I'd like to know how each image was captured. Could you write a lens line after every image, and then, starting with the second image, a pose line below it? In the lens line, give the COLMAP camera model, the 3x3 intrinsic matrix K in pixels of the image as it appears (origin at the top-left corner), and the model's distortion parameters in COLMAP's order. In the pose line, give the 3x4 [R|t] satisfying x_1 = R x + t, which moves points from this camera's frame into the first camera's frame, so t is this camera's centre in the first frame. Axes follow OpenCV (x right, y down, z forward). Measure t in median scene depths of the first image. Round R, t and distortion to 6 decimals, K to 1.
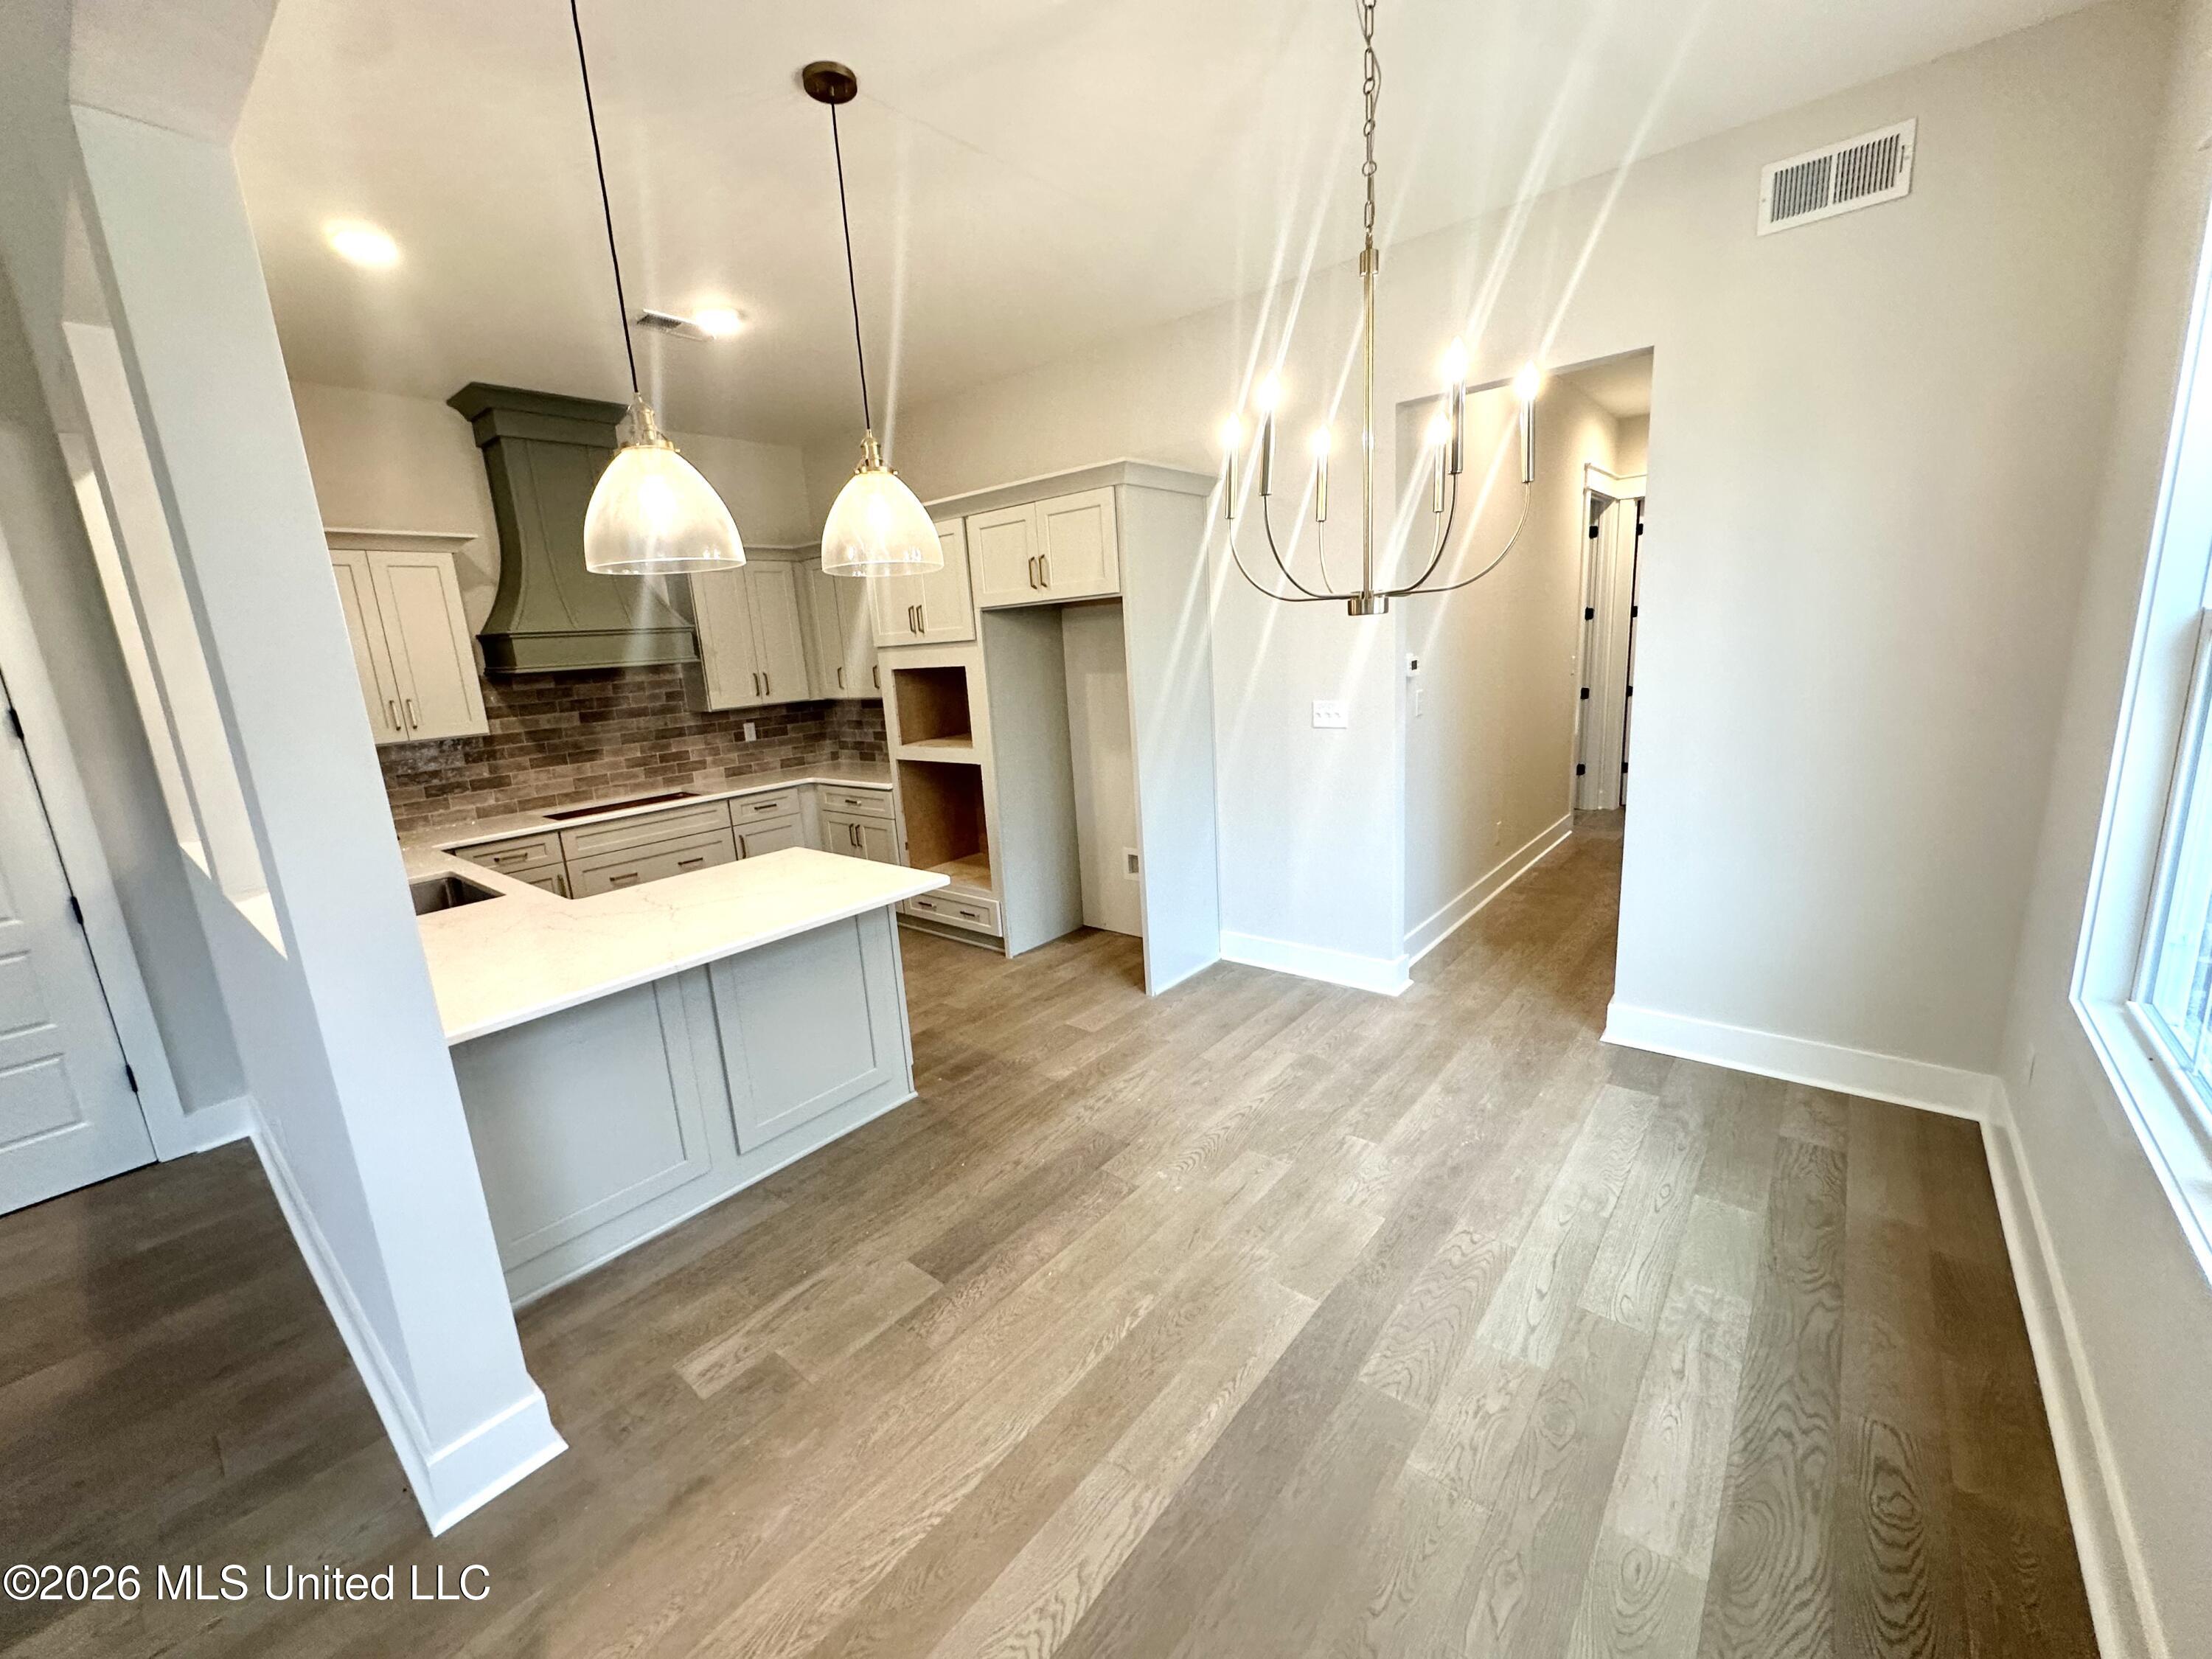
lens RADIAL K [[880.2, 0, 1107.1], [0, 880.2, 829.6], [0, 0, 1]] dist [-0.003921, 0.000818]
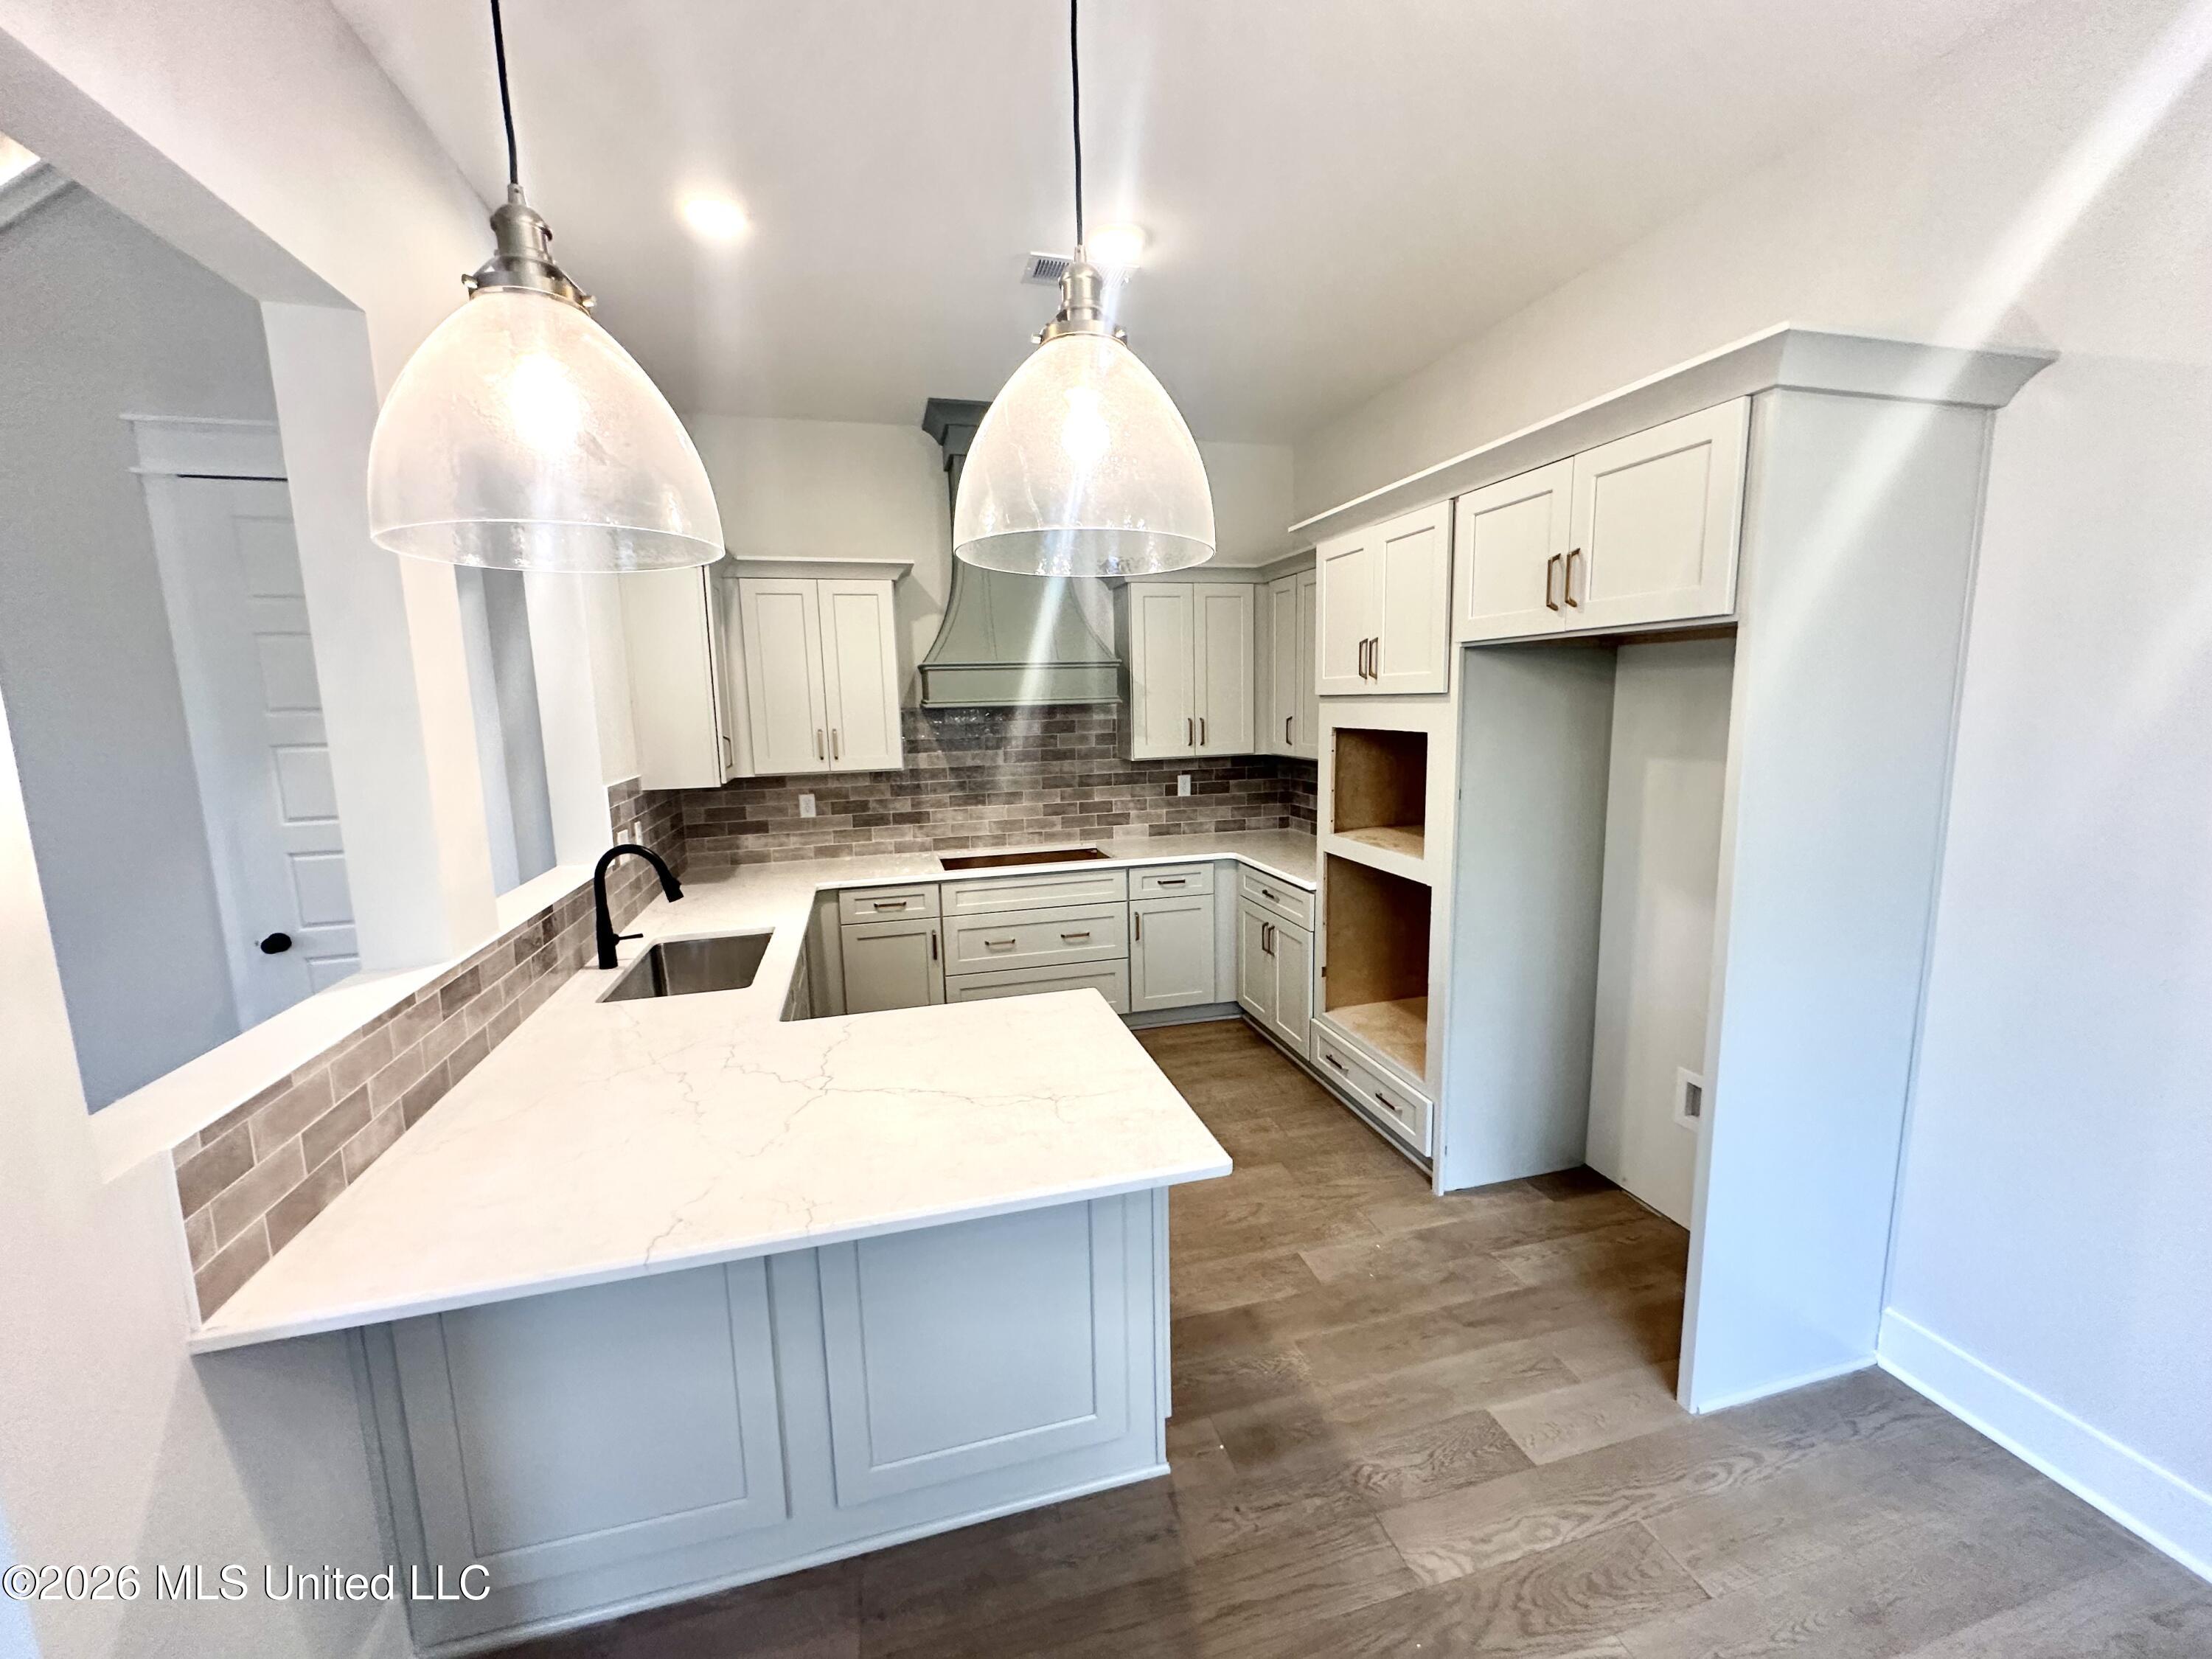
lens RADIAL K [[880.2, 0, 1106.2], [0, 880.2, 828.9], [0, 0, 1]] dist [-0.003921, 0.000818]
pose [[0.817548, 0.128517, -0.561336, 0.015784], [-0.149725, 0.988693, 0.008295, -0.085727], [0.556055, 0.077264, 0.827546, 0.341341]]
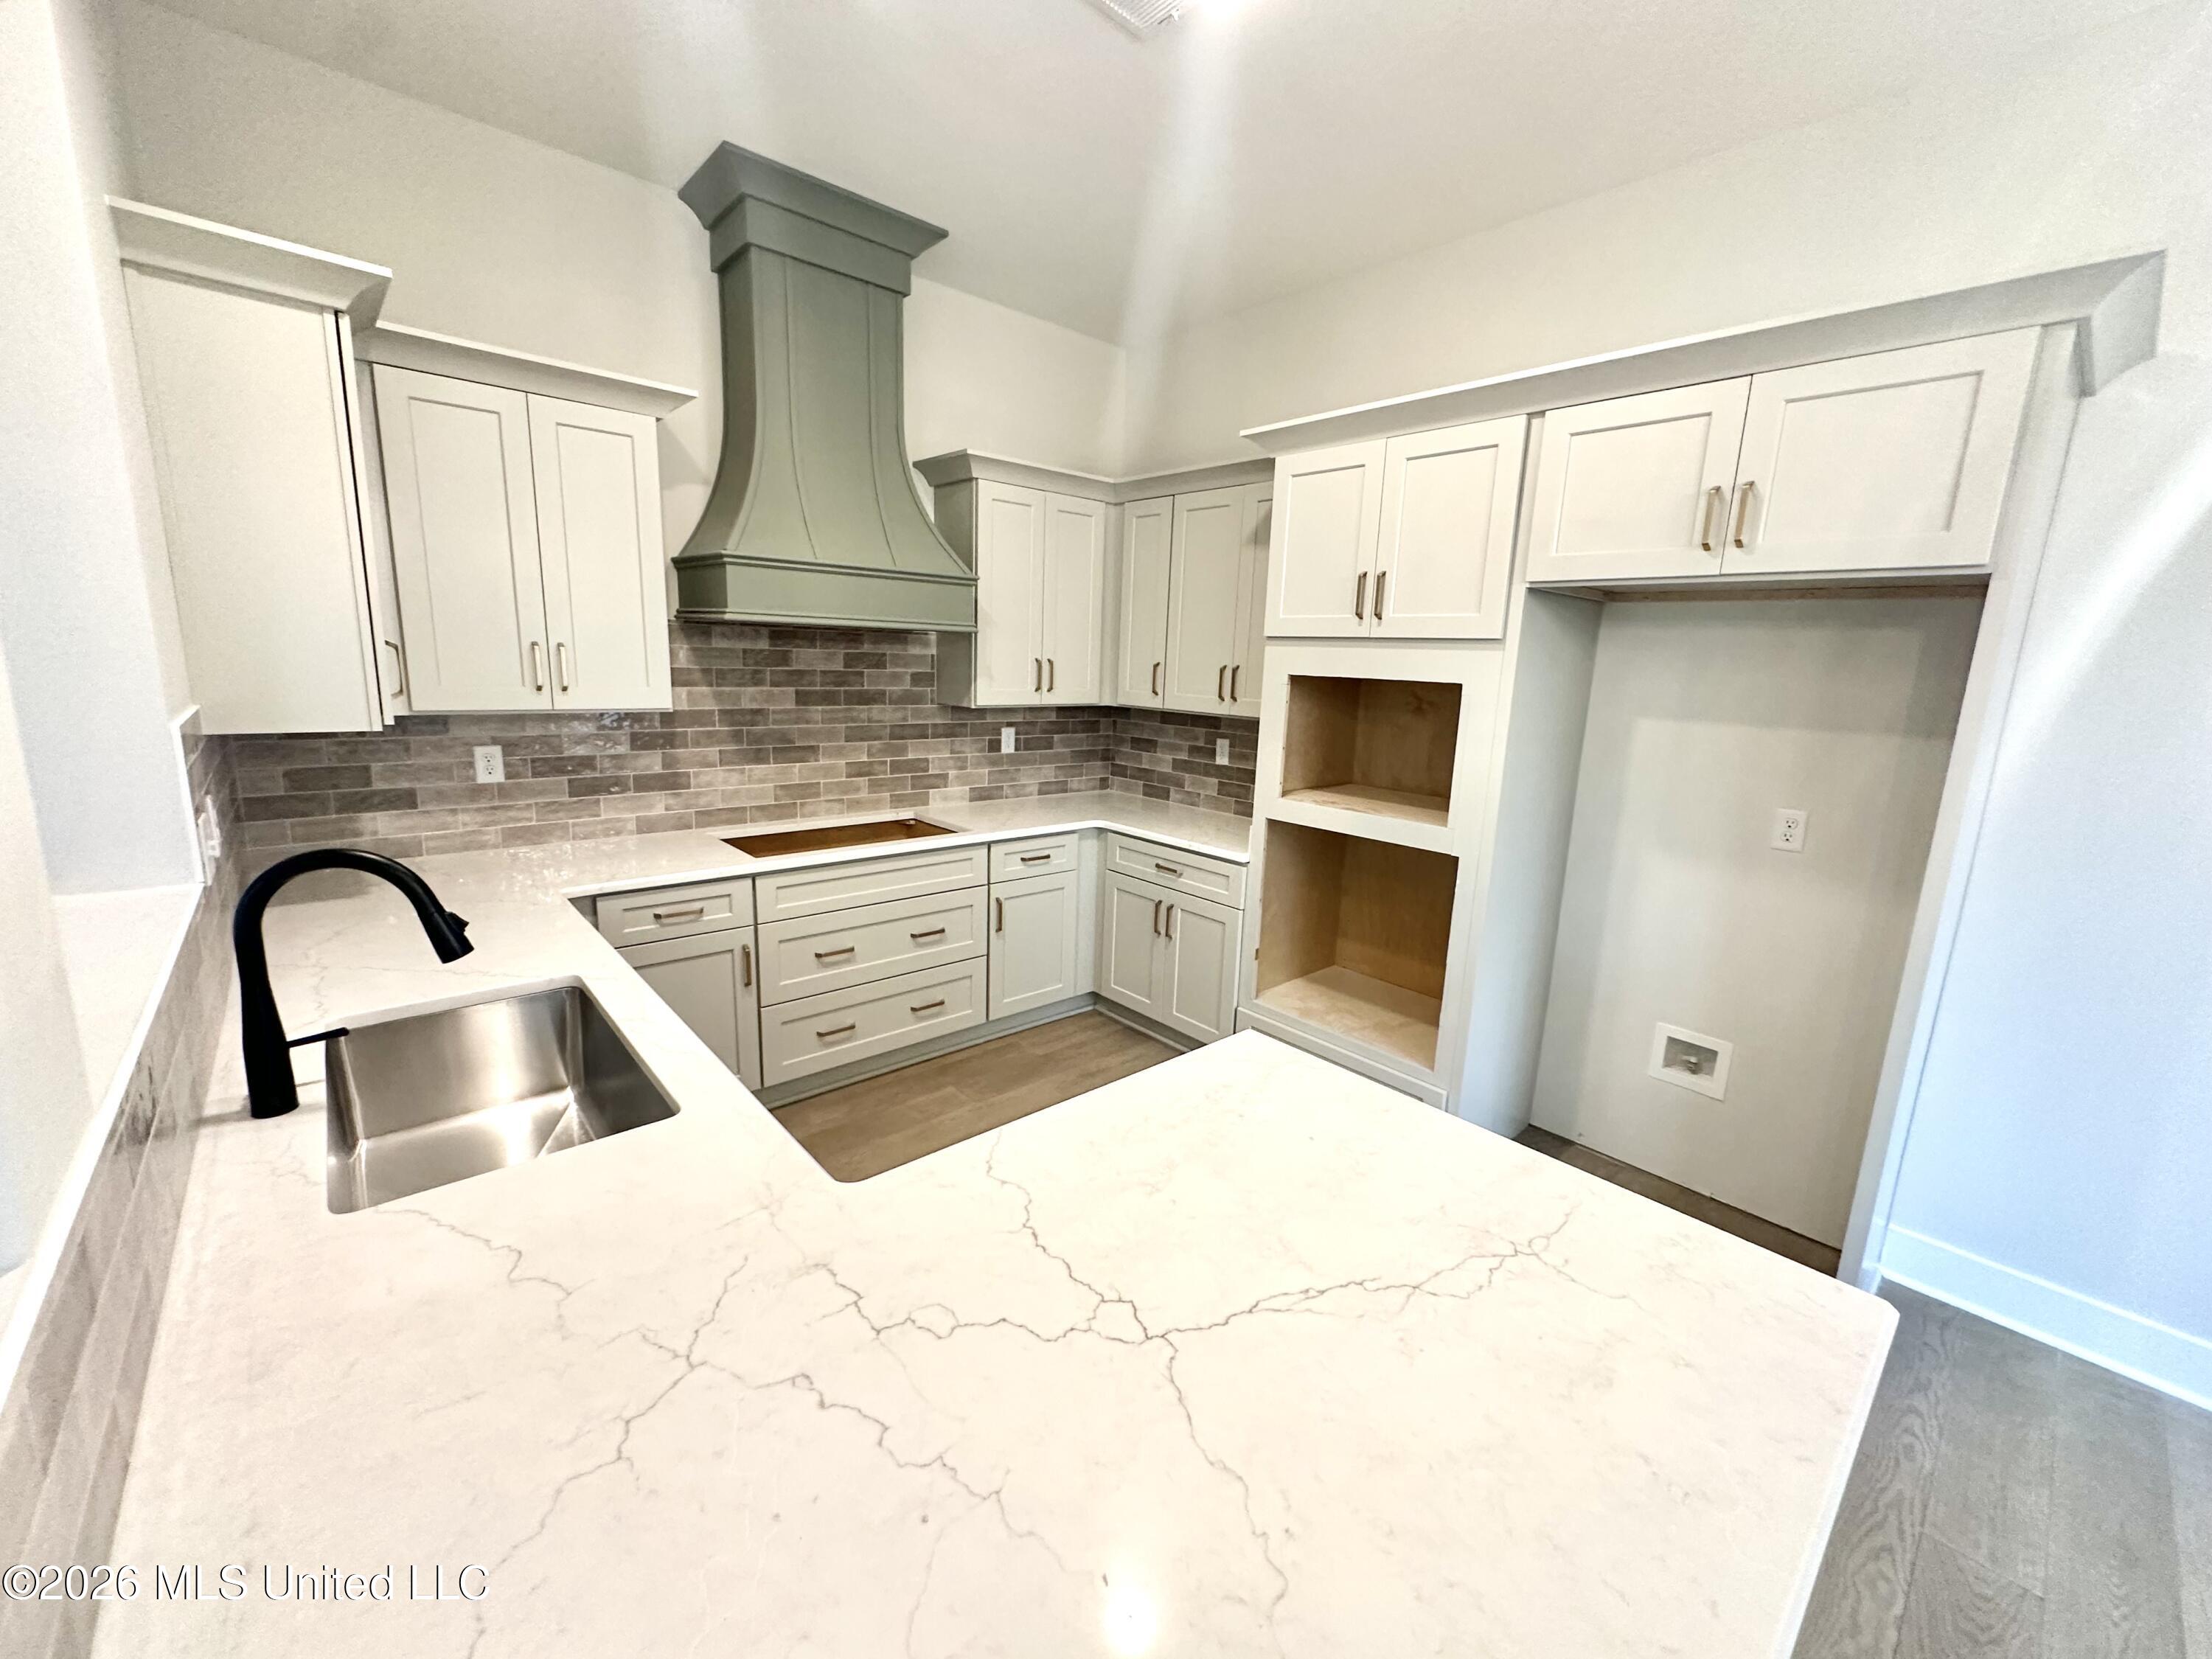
lens RADIAL K [[880.2, 0, 1106.3], [0, 880.2, 828.9], [0, 0, 1]] dist [-0.003921, 0.000818]
pose [[0.984251, 0.125973, -0.124017, -0.302615], [-0.128101, 0.991717, -0.009303, -0.057736], [0.121818, 0.025044, 0.992236, 0.407324]]
